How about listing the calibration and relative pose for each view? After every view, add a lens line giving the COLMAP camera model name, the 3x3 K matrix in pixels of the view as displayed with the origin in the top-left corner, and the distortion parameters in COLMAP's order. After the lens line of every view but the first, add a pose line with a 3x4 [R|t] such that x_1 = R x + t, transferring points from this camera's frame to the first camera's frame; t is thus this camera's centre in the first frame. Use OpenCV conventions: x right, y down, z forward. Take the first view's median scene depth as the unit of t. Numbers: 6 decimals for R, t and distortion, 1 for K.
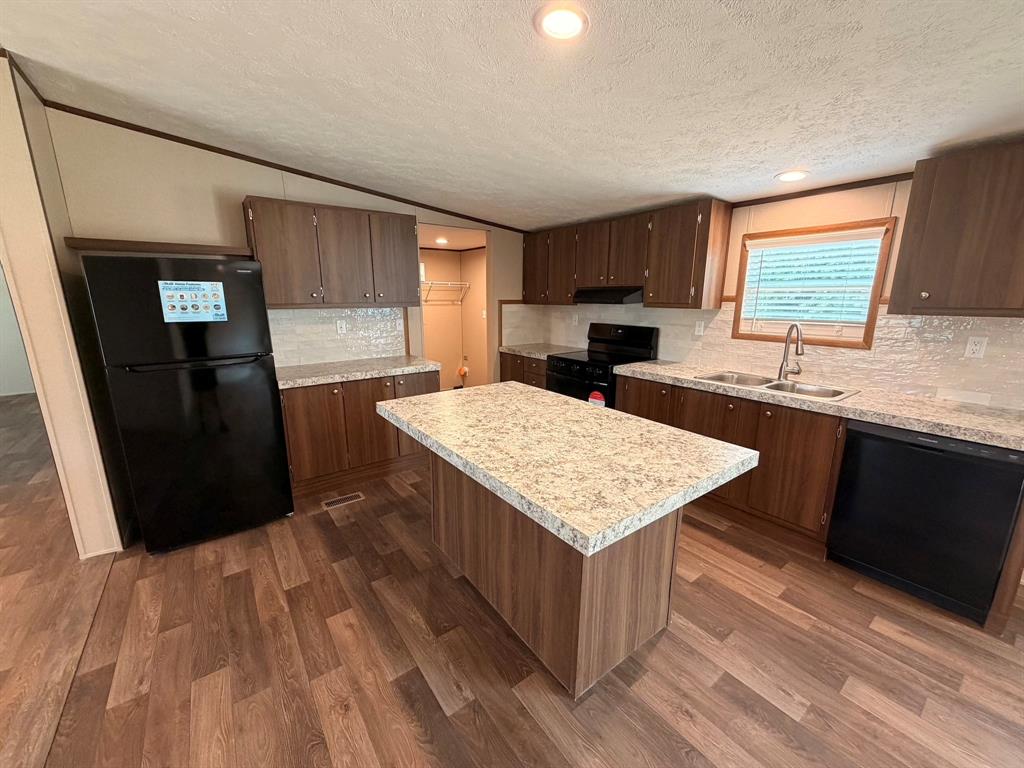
lens RADIAL K [[409.1, 0, 512.0], [0, 409.1, 384.0], [0, 0, 1]] dist [0.000918, 0.000057]
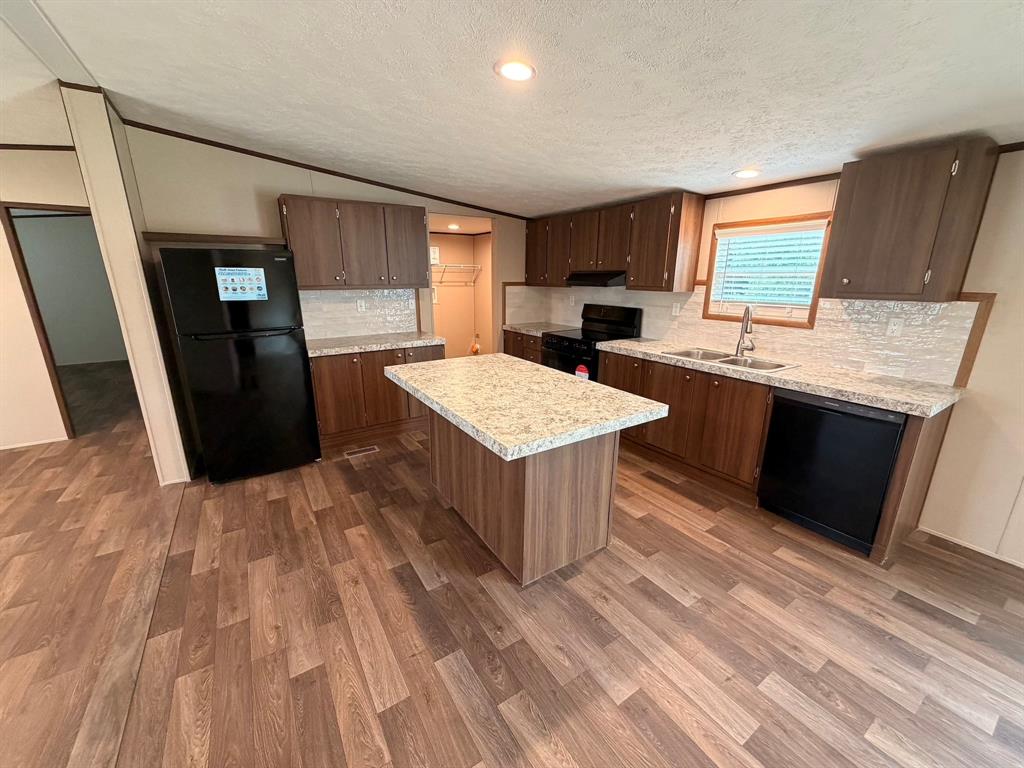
lens RADIAL K [[409.1, 0, 512.0], [0, 409.1, 384.0], [0, 0, 1]] dist [0.000918, 0.000057]
pose [[0.997993, 0.018920, -0.060430, 0.126822], [-0.016097, 0.998771, 0.046874, 0.031384], [0.061243, -0.045807, 0.997071, -0.208648]]
